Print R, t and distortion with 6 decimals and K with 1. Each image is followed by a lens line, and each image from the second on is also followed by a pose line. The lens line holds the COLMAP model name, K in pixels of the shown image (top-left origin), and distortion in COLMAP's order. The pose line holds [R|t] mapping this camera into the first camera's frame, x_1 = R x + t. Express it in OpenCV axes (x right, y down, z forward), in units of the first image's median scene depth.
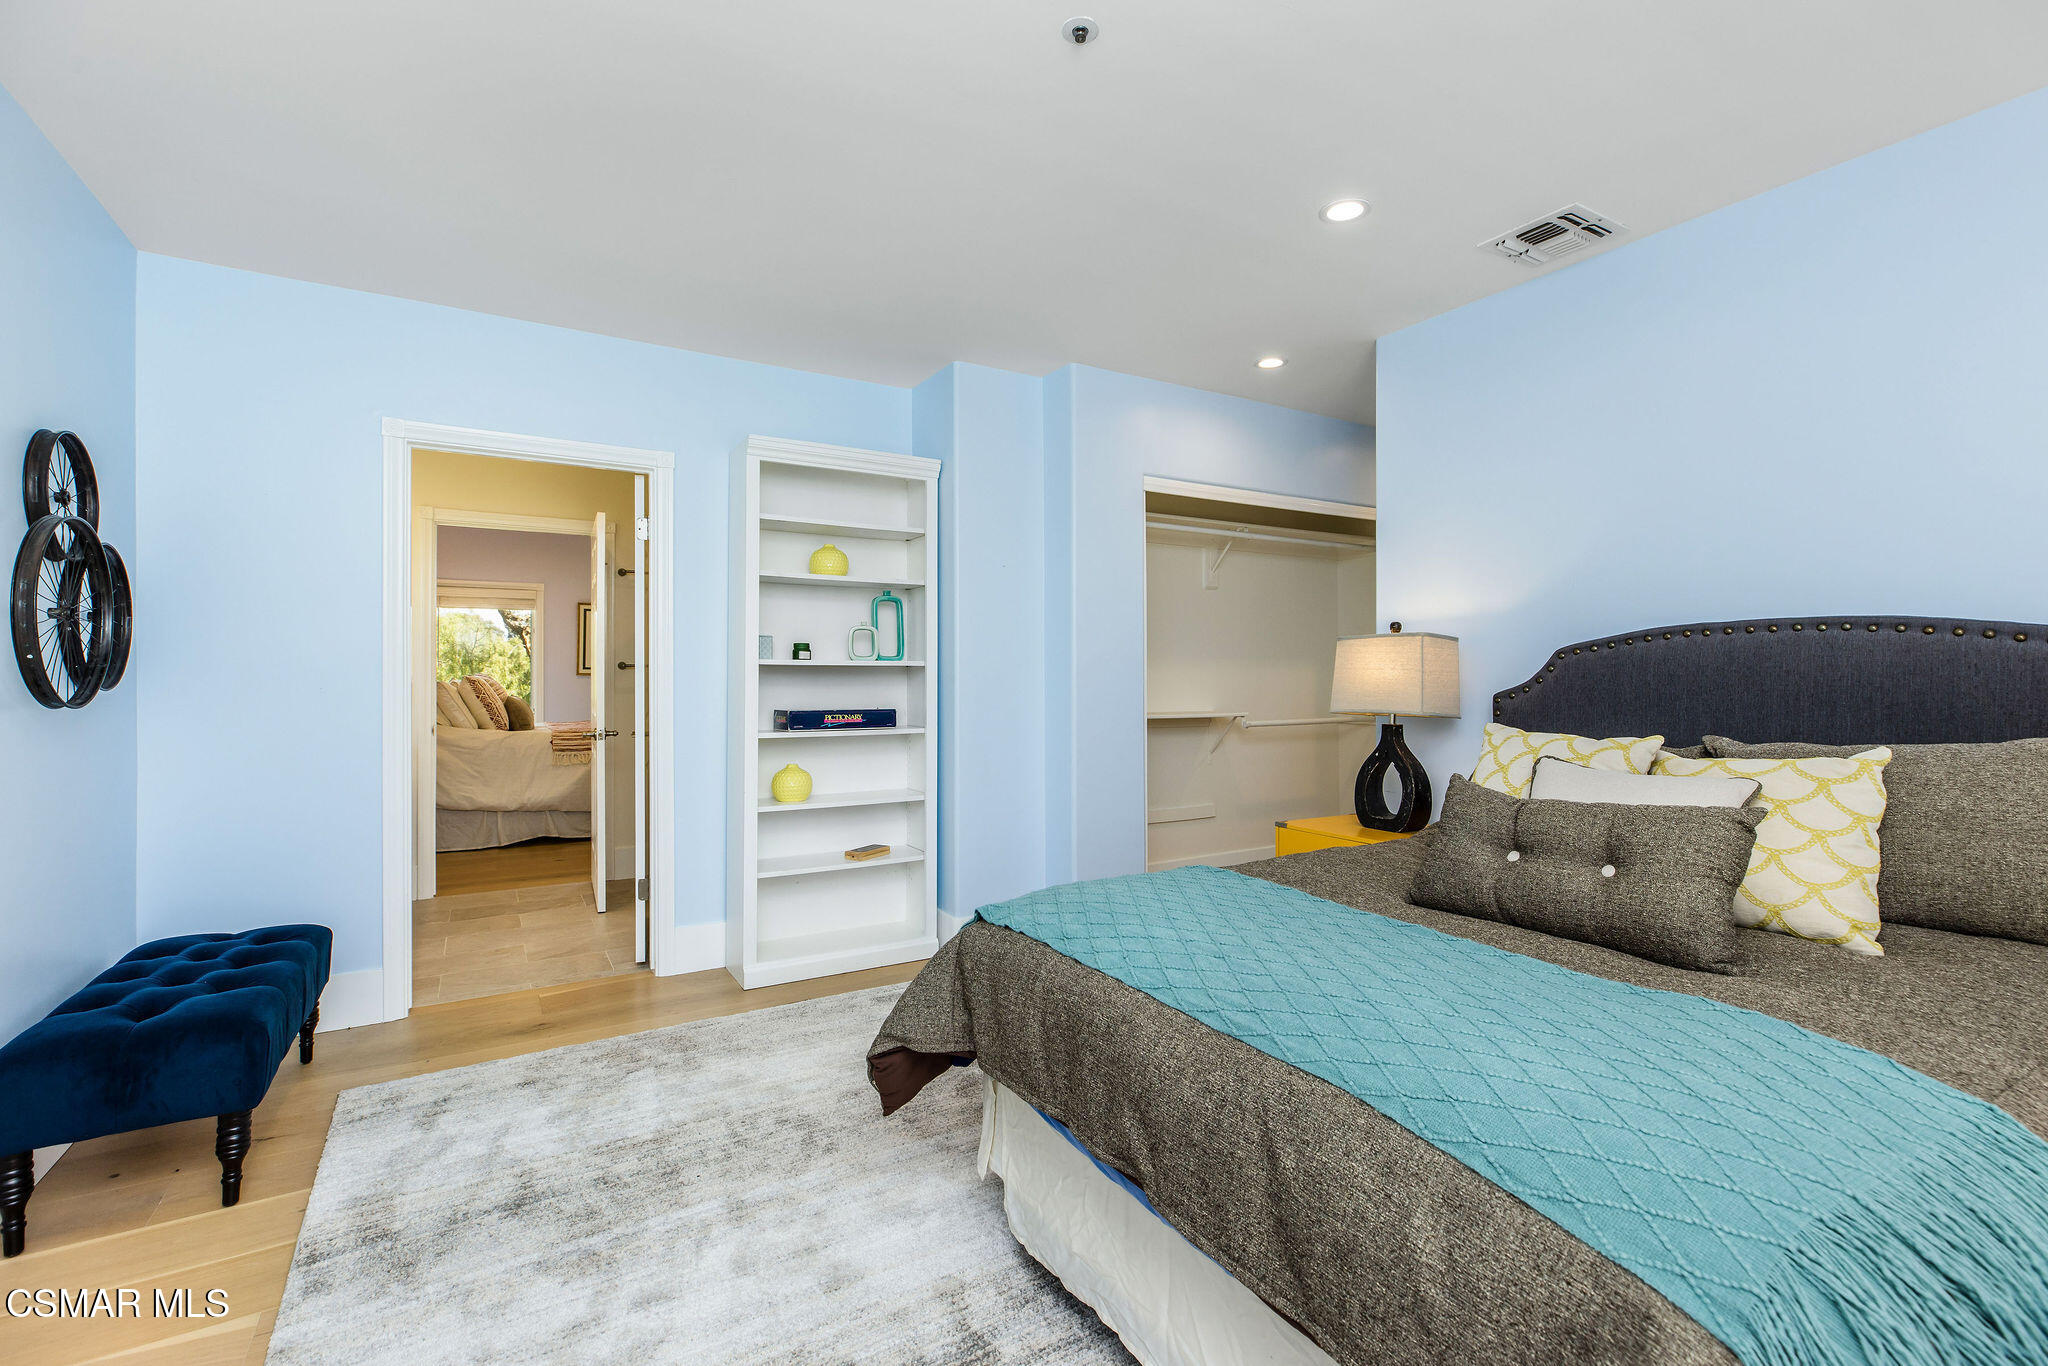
lens RADIAL K [[909.1, 0, 1027.6], [0, 909.1, 675.0], [0, 0, 1]] dist [-0.002318, -0.000325]
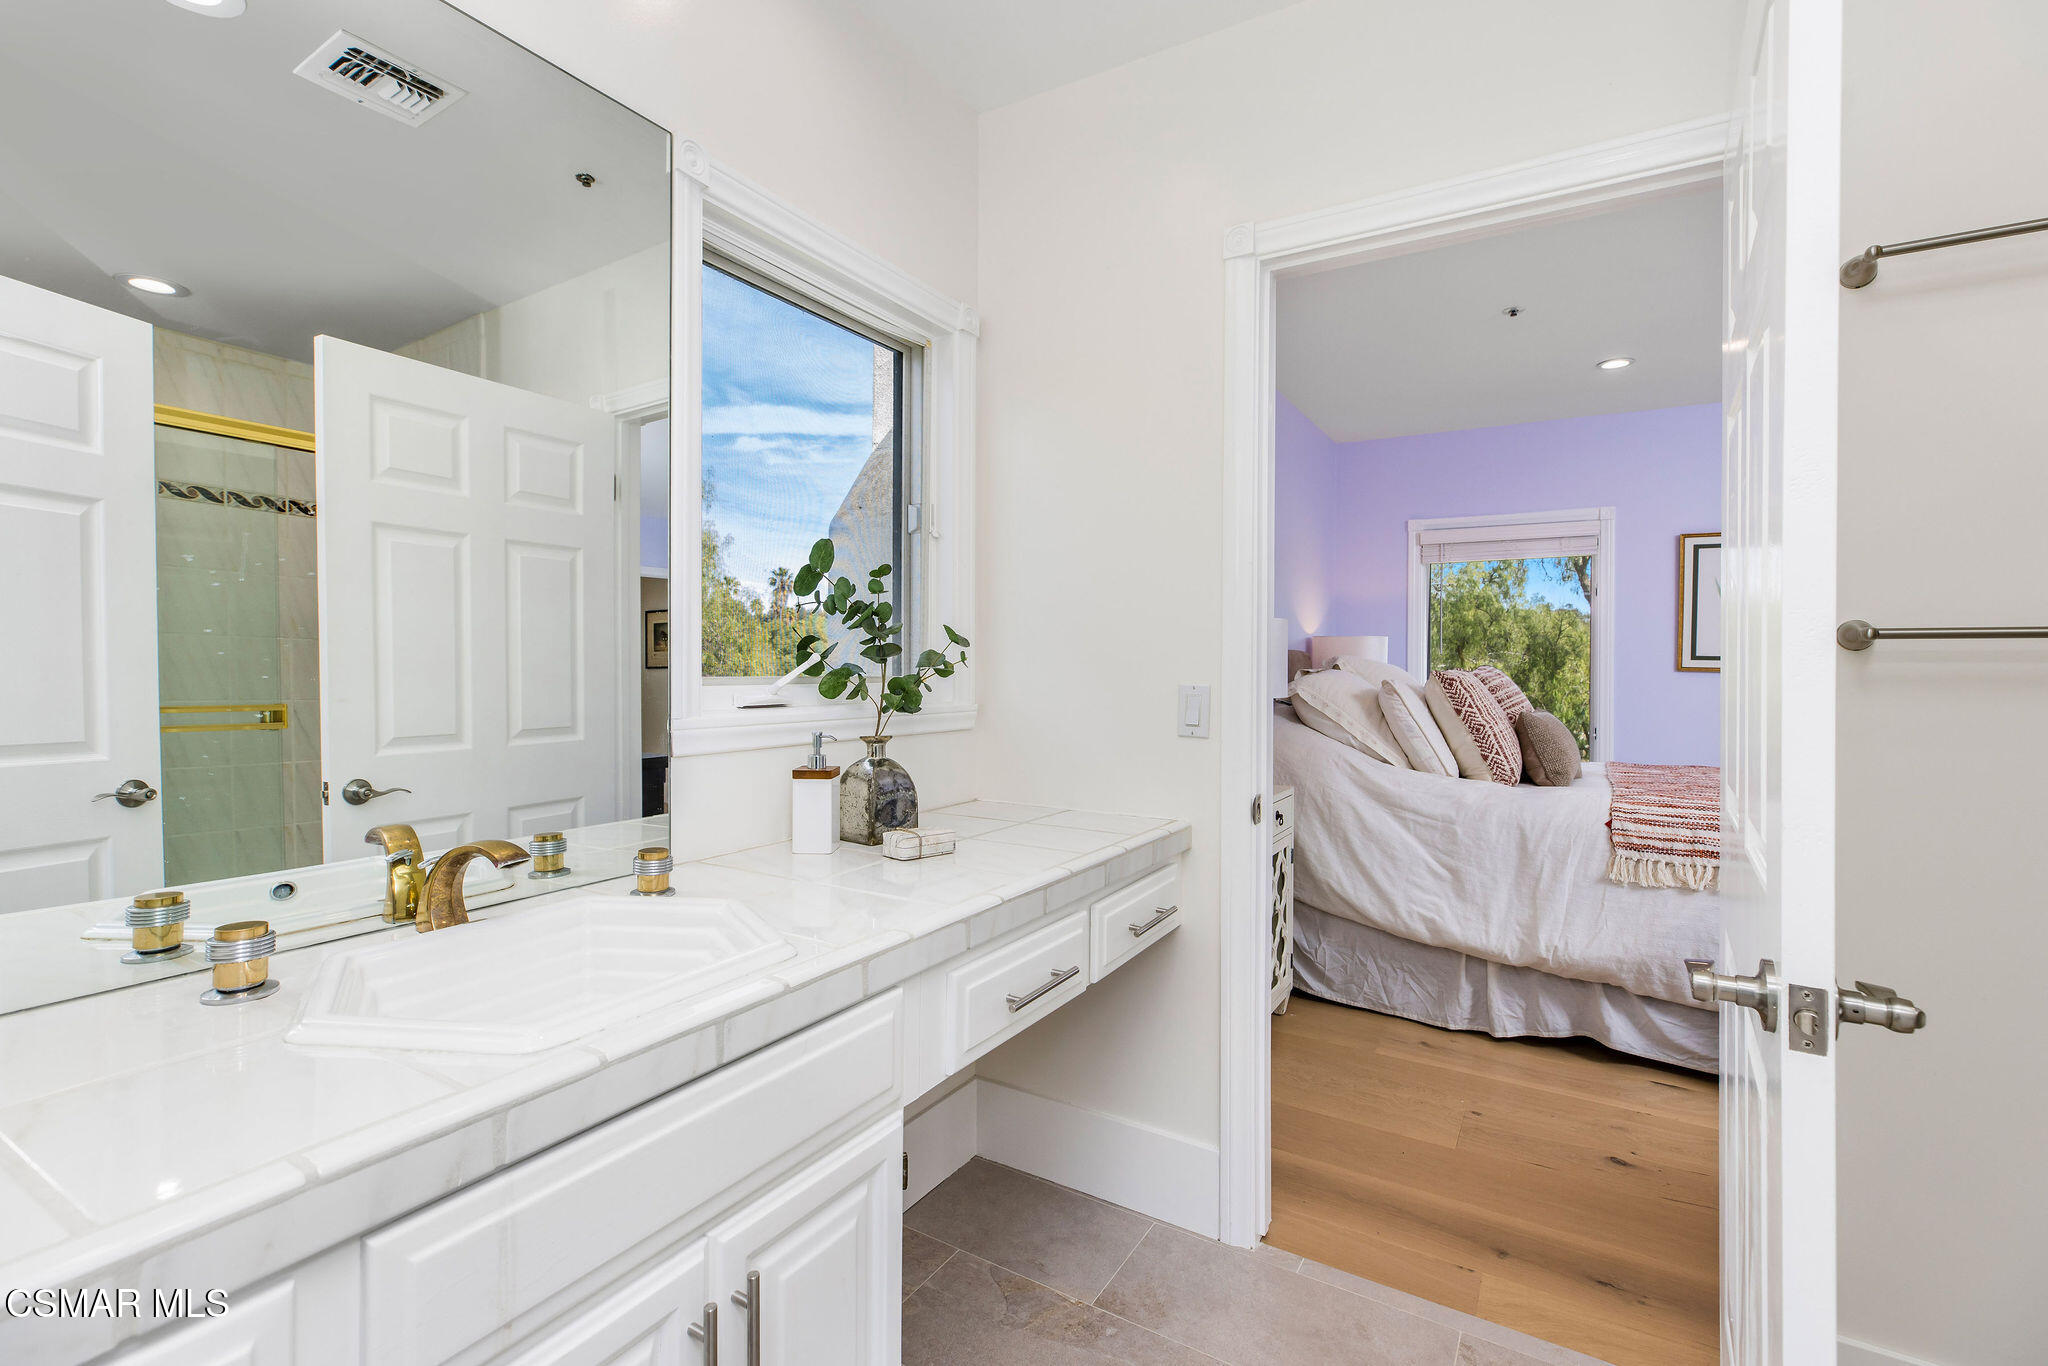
lens RADIAL K [[909.1, 0, 1024.0], [0, 909.1, 678.2], [0, 0, 1]] dist [-0.002318, -0.000325]
pose [[0.464911, 0.003514, -0.885350, -0.276048], [0.004746, 0.999968, 0.006461, 0.000721], [0.885344, -0.007206, 0.464880, 0.561308]]
